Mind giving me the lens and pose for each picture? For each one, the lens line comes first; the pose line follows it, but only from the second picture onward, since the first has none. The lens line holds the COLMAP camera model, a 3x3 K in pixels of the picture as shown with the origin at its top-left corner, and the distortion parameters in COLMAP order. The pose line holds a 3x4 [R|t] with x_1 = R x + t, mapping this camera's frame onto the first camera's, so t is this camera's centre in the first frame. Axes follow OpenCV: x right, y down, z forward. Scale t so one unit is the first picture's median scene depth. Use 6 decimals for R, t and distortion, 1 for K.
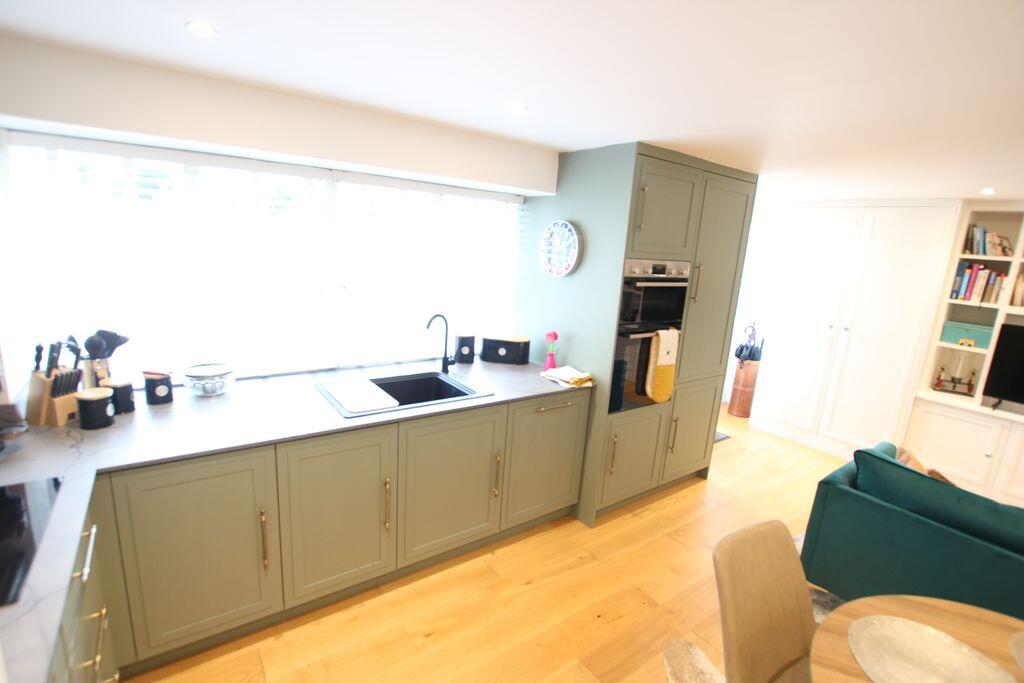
lens RADIAL K [[476.7, 0, 507.3], [0, 476.7, 344.4], [0, 0, 1]] dist [-0.027909, 0.002288]
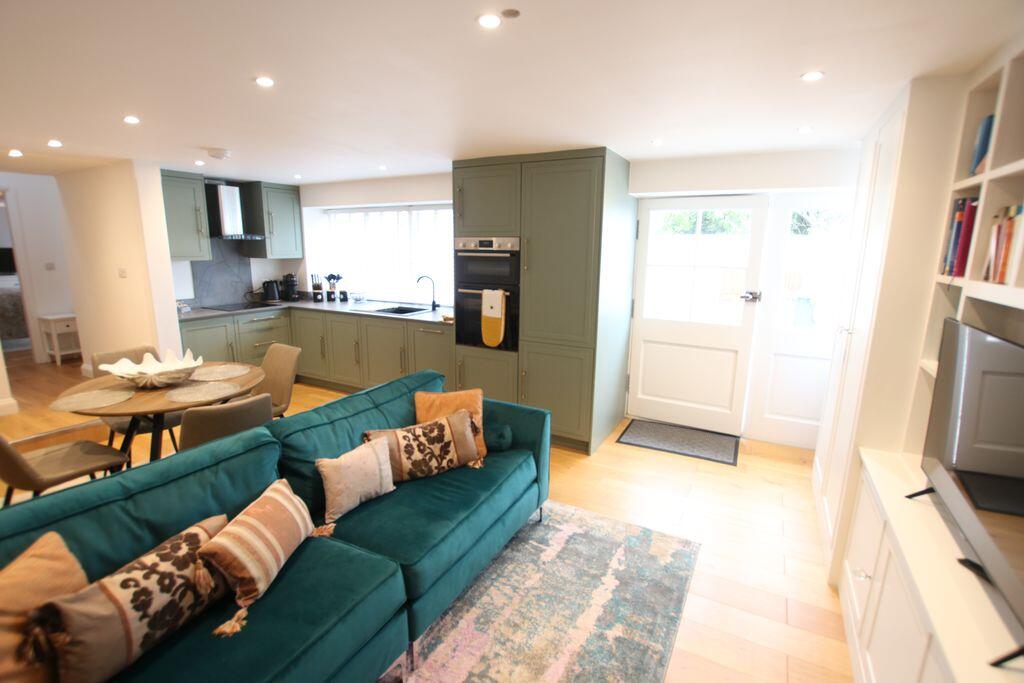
lens RADIAL K [[476.7, 0, 507.3], [0, 476.7, 344.4], [0, 0, 1]] dist [-0.027909, 0.002288]
pose [[0.426833, 0.122668, -0.895972, 1.252388], [-0.177919, 0.982785, 0.049794, 0.035740], [0.886656, 0.138156, 0.441310, 0.385487]]
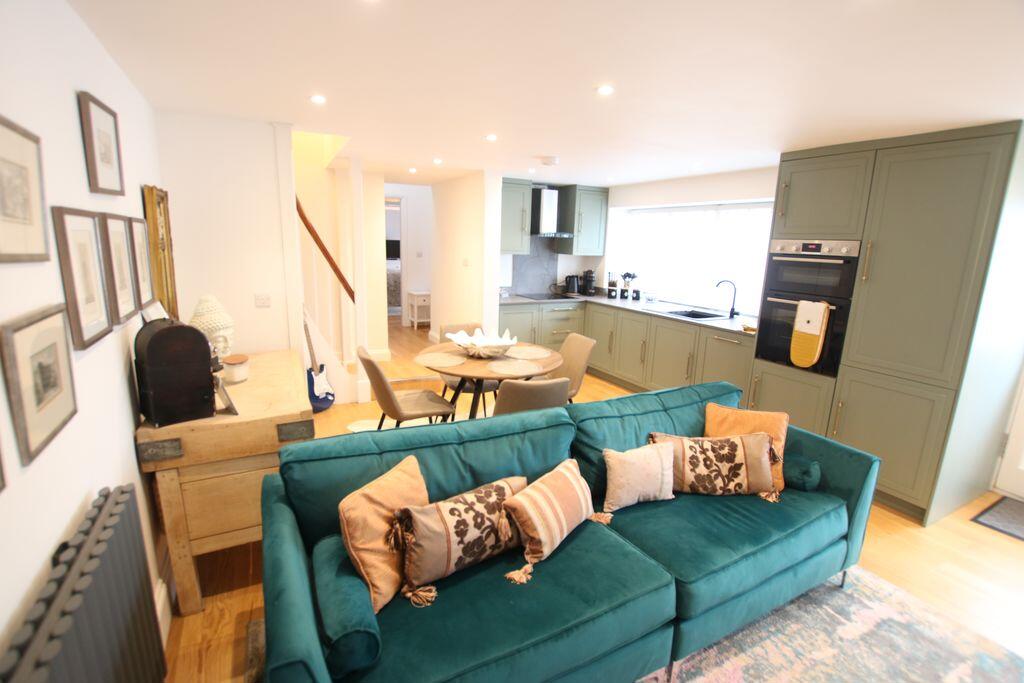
lens RADIAL K [[476.7, 0, 507.3], [0, 476.7, 344.4], [0, 0, 1]] dist [-0.027909, 0.002288]
pose [[-0.137959, 0.143038, -0.980055, 1.243765], [-0.250908, 0.952191, 0.174291, 0.042558], [0.958130, 0.269949, -0.095474, 0.358589]]
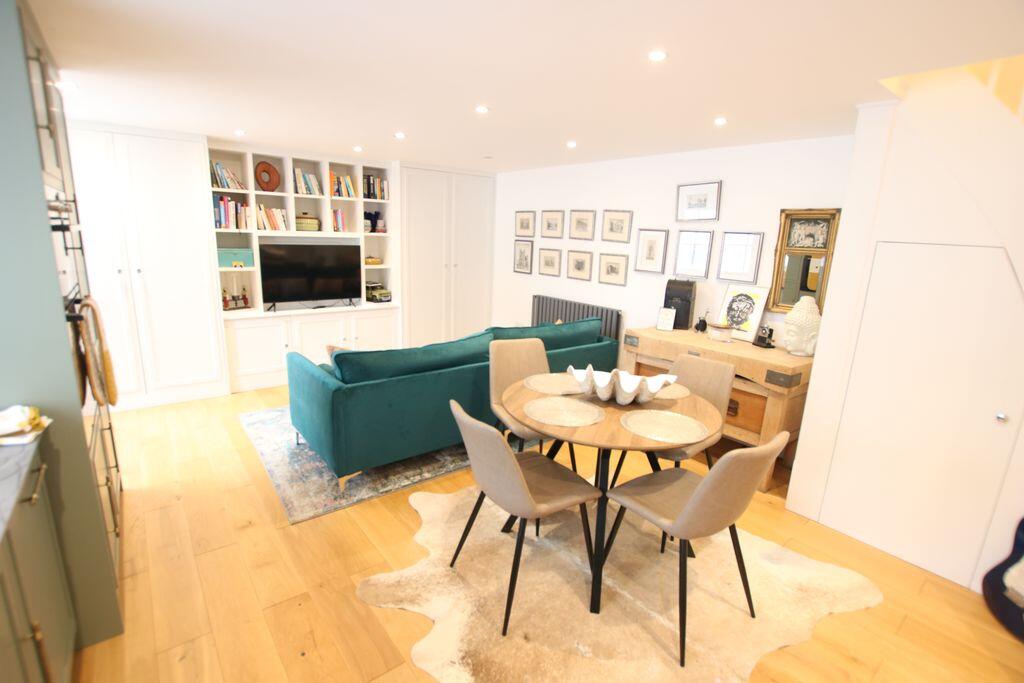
lens RADIAL K [[476.7, 0, 507.3], [0, 476.7, 344.4], [0, 0, 1]] dist [-0.027909, 0.002288]
pose [[-0.041361, -0.292487, 0.955374, -0.269022], [0.173735, 0.939521, 0.295155, -0.051196], [-0.983924, 0.178190, 0.011956, 0.366375]]
